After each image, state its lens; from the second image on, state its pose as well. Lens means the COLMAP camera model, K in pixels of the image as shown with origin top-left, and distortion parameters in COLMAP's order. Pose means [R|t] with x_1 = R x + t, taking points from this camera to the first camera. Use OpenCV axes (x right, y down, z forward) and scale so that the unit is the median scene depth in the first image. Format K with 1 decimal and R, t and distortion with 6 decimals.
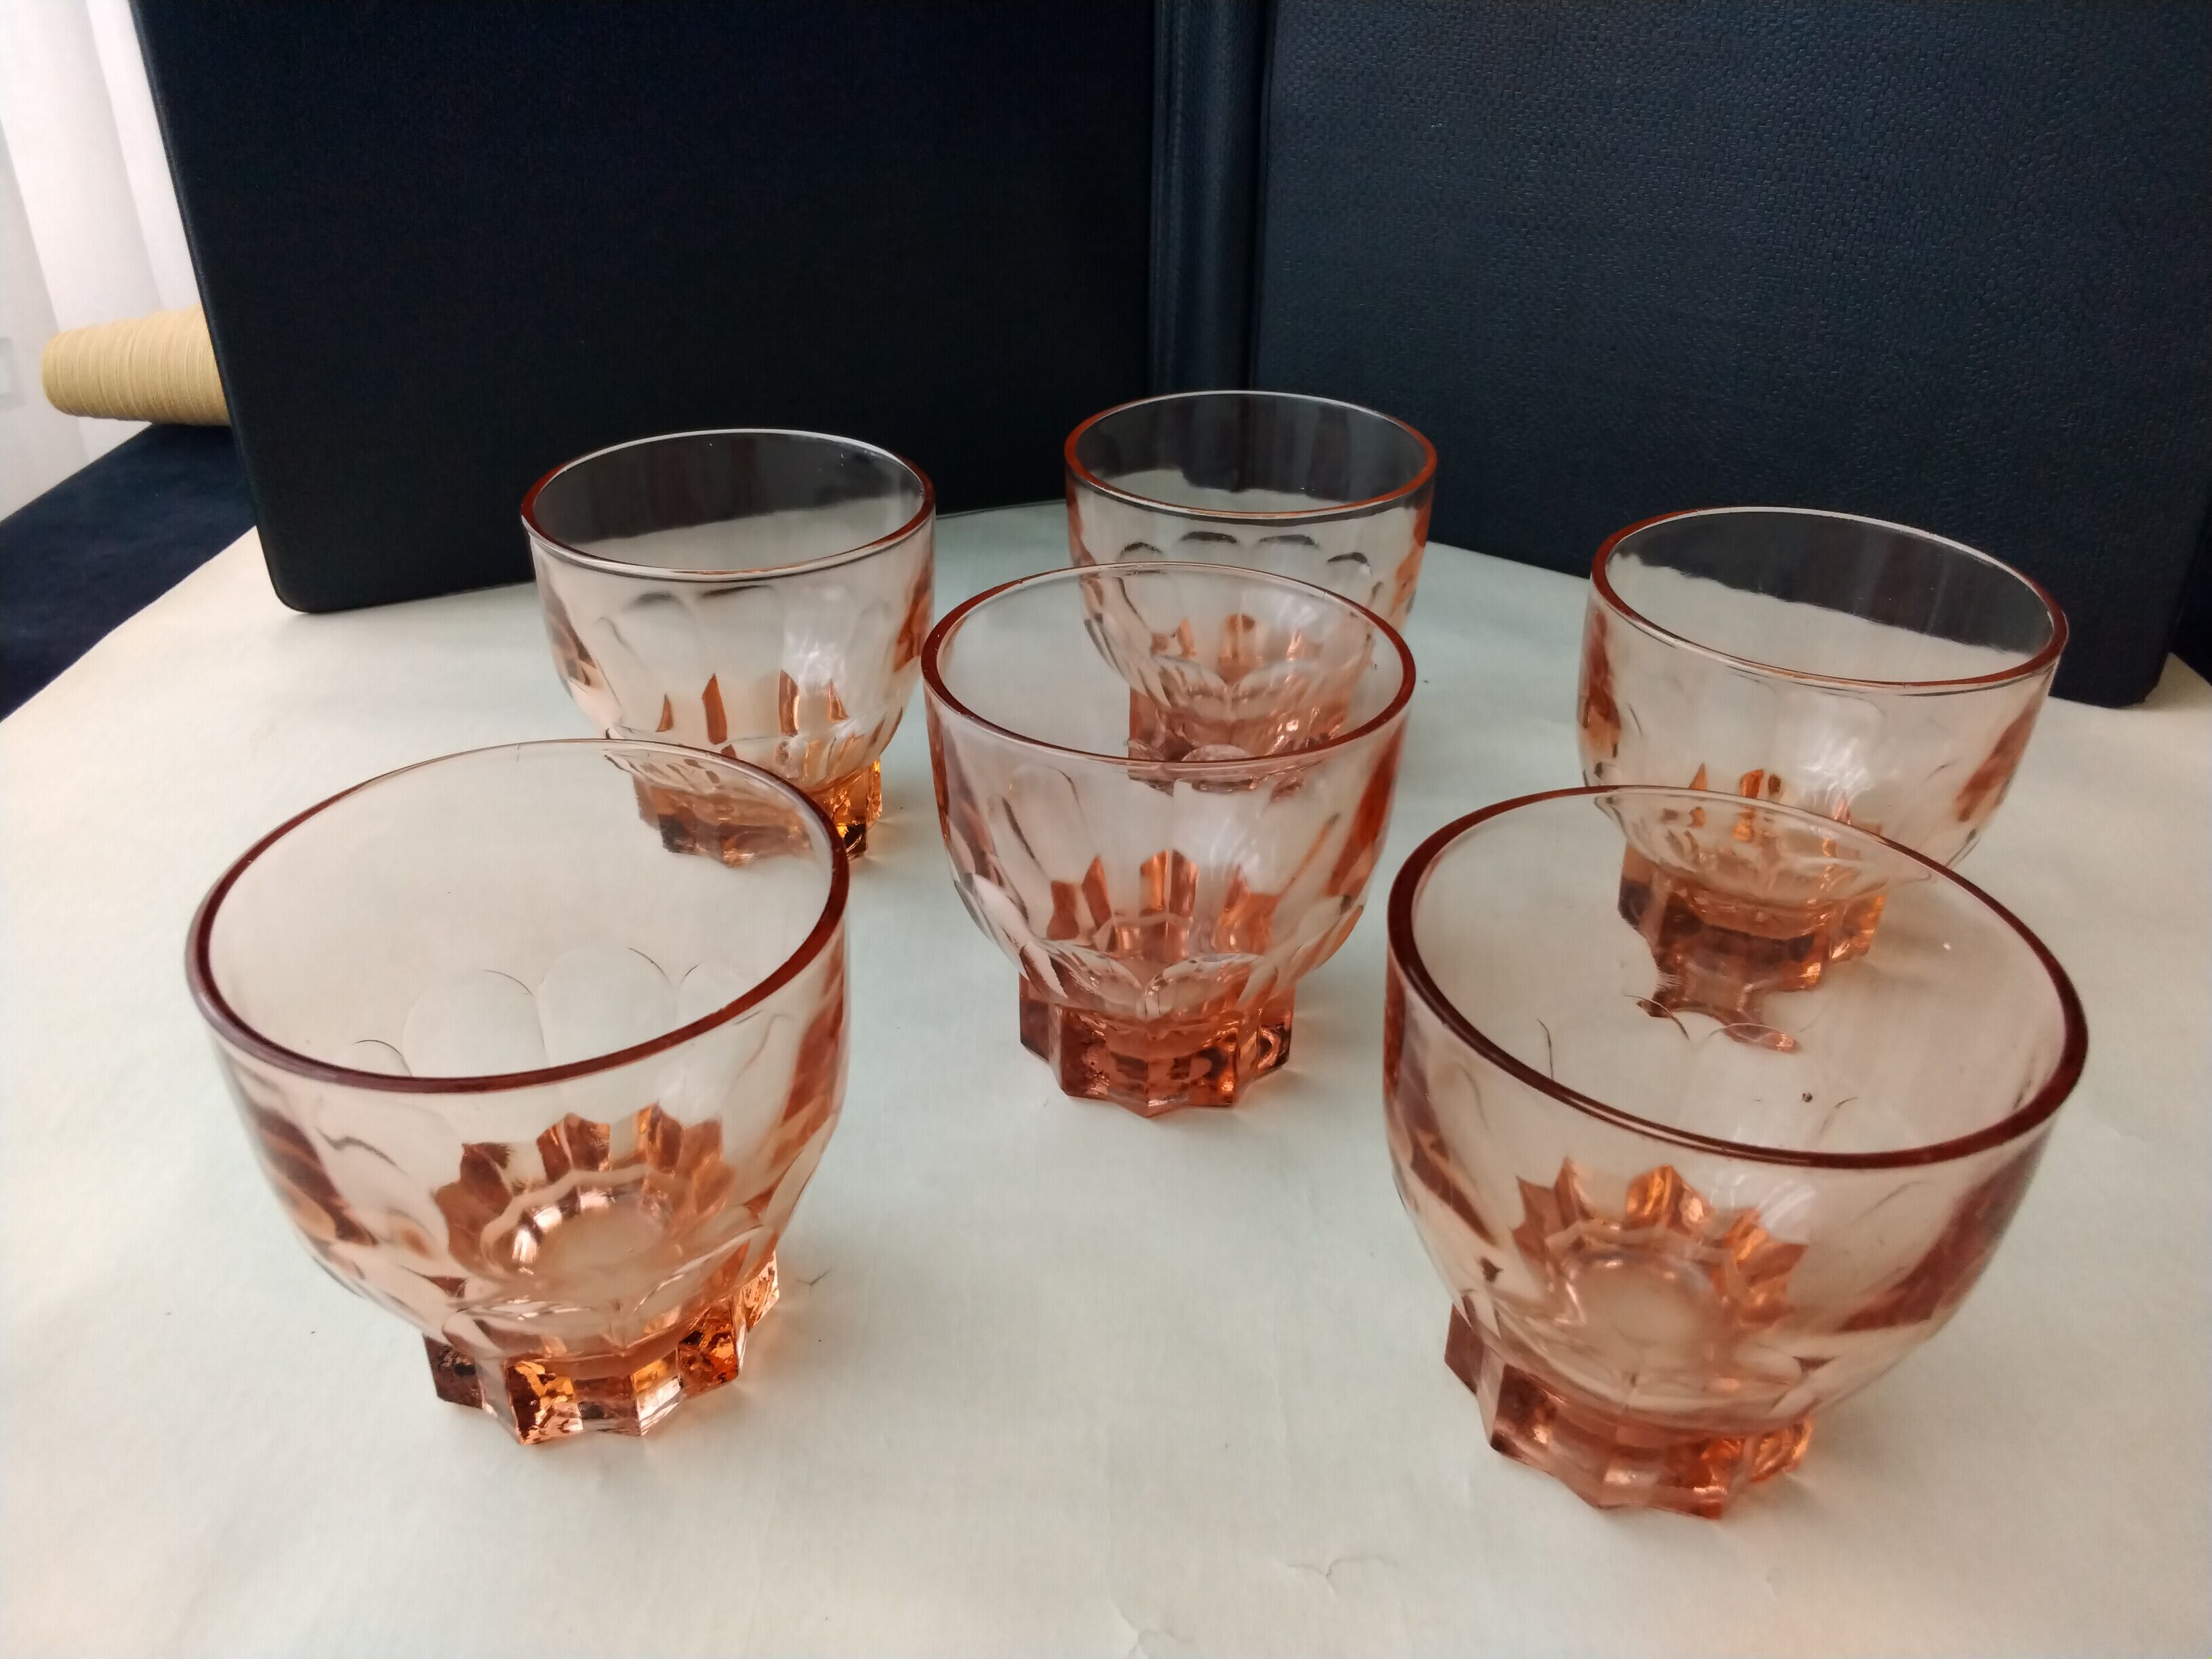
lens RADIAL K [[1819.9, 0, 1099.0], [0, 1819.9, 808.4], [0, 0, 1]] dist [-0.007988, 0.000402]
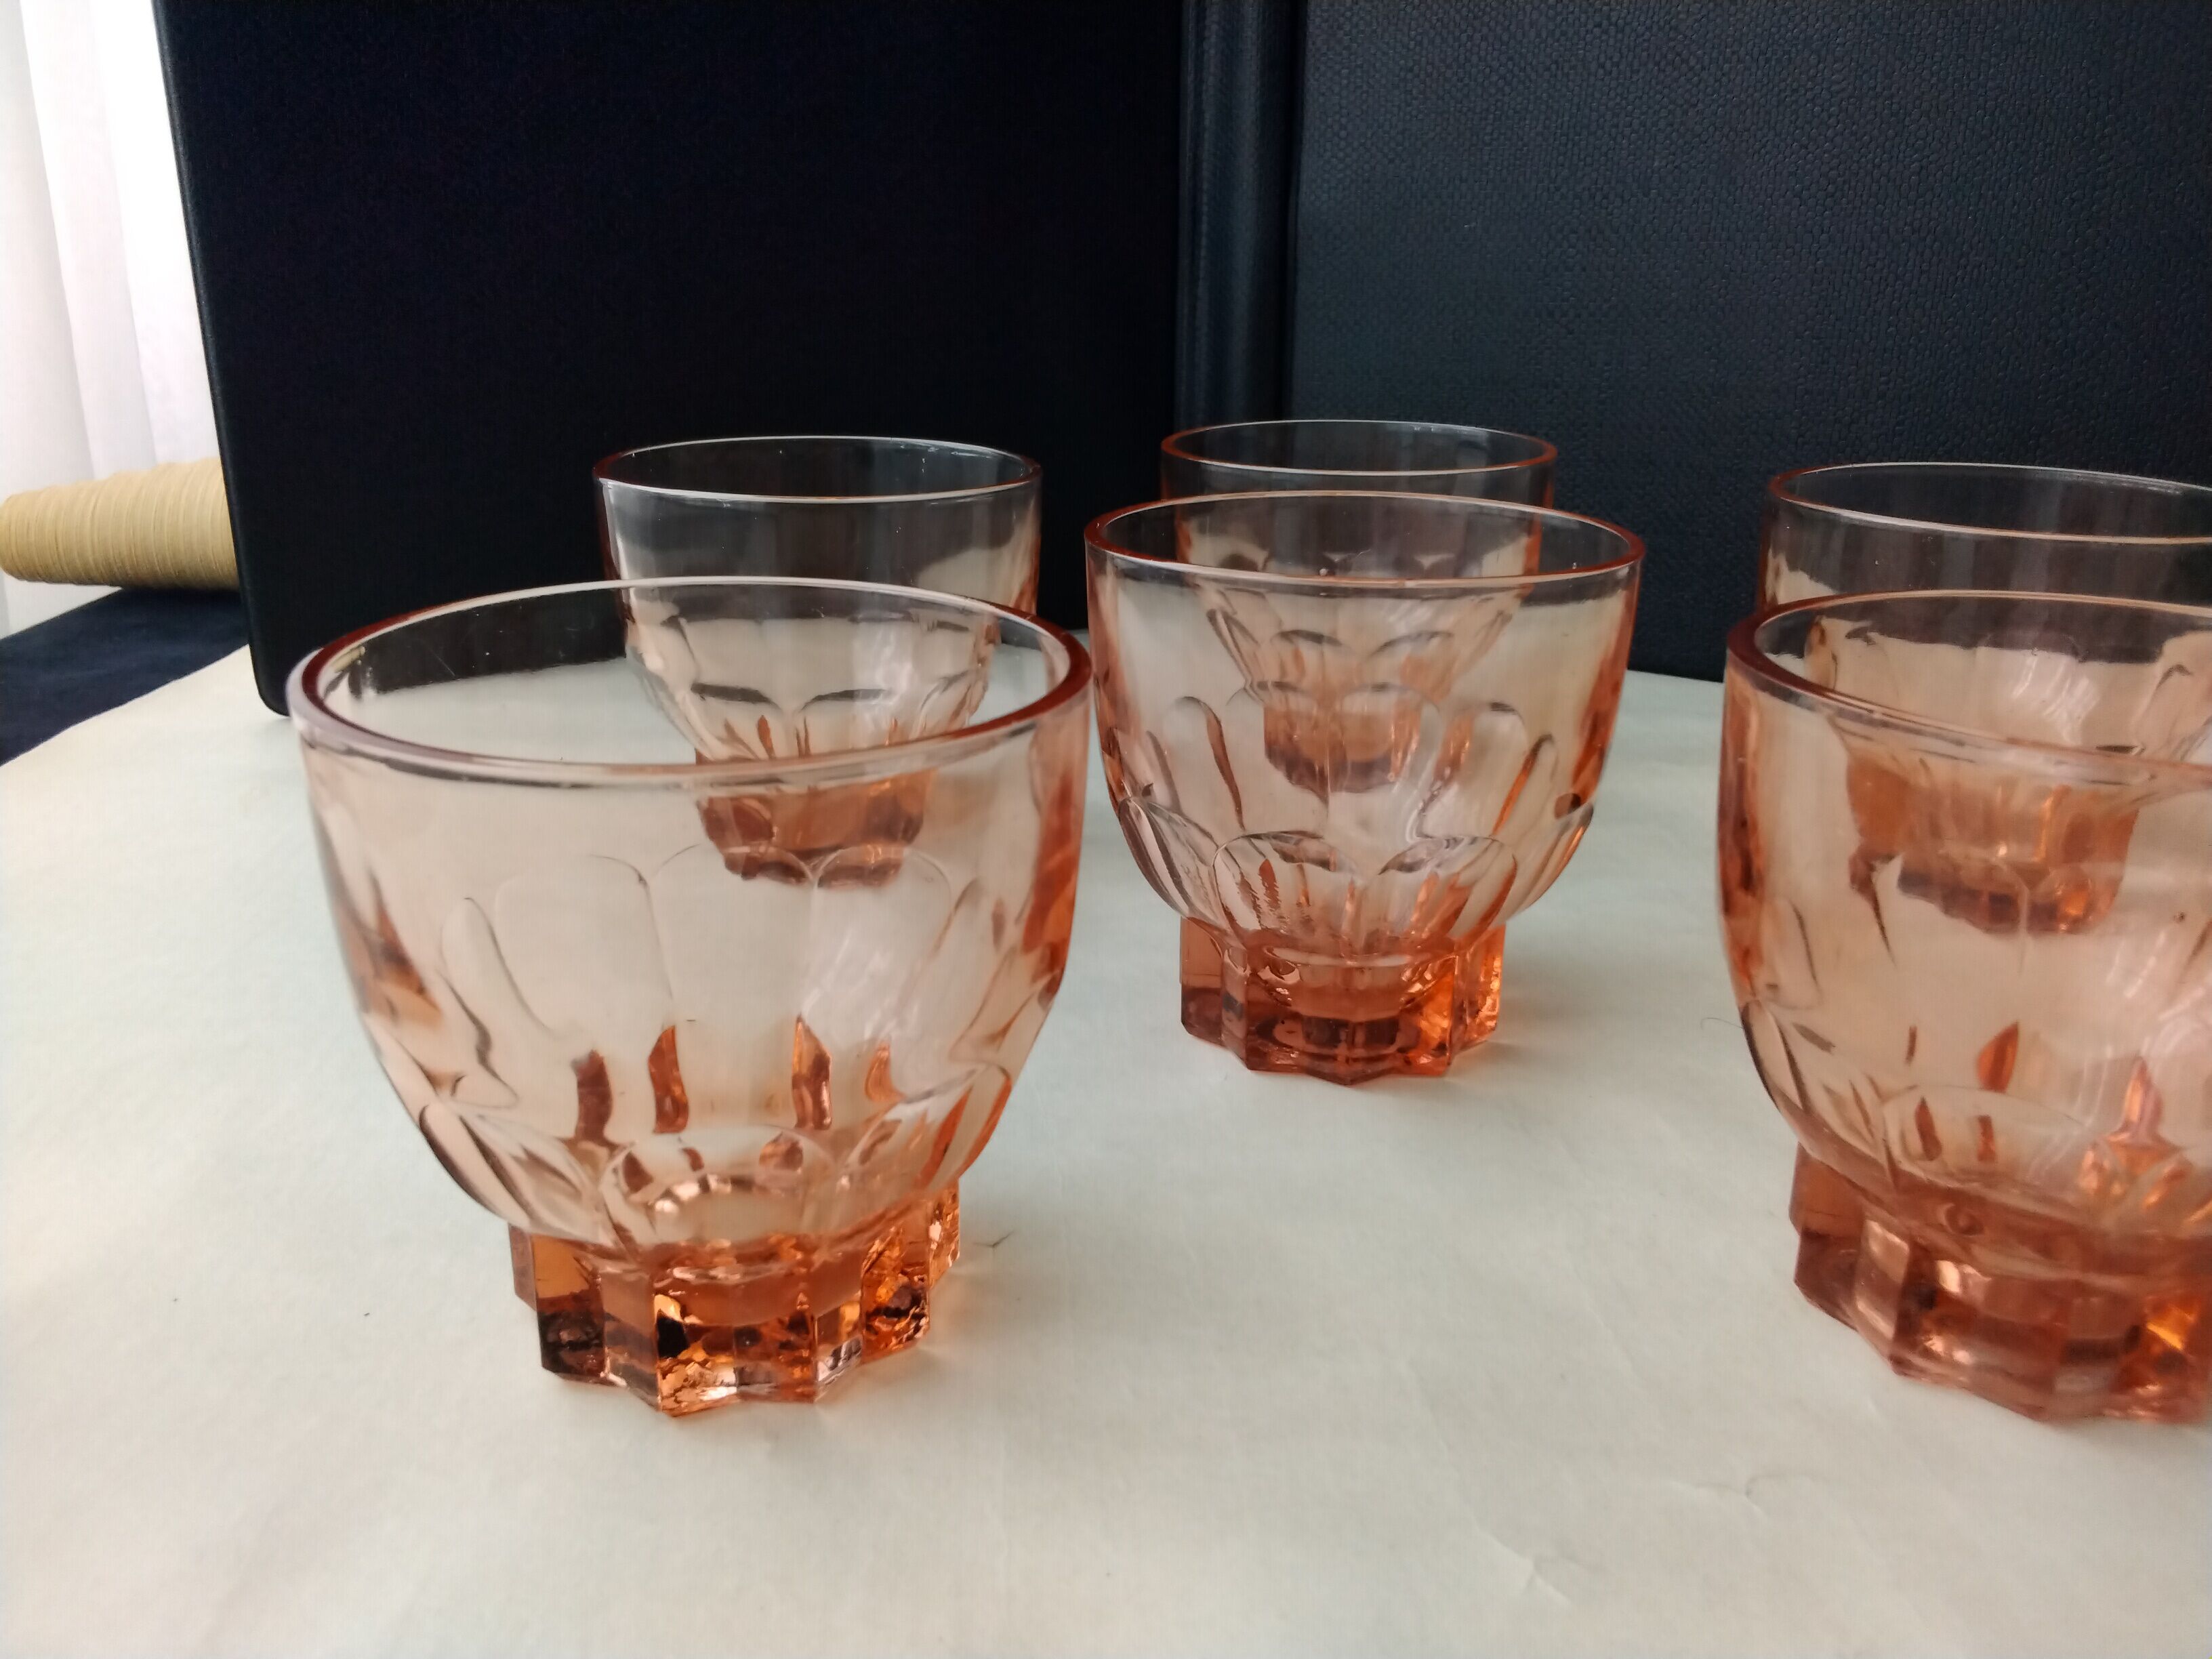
lens RADIAL K [[1819.9, 0, 1123.1], [0, 1819.9, 764.6], [0, 0, 1]] dist [-0.007988, 0.000402]
pose [[0.997600, -0.021803, 0.065712, -0.087925], [0.034828, 0.978324, -0.204130, 0.129356], [-0.059837, 0.205929, 0.976736, 0.096925]]
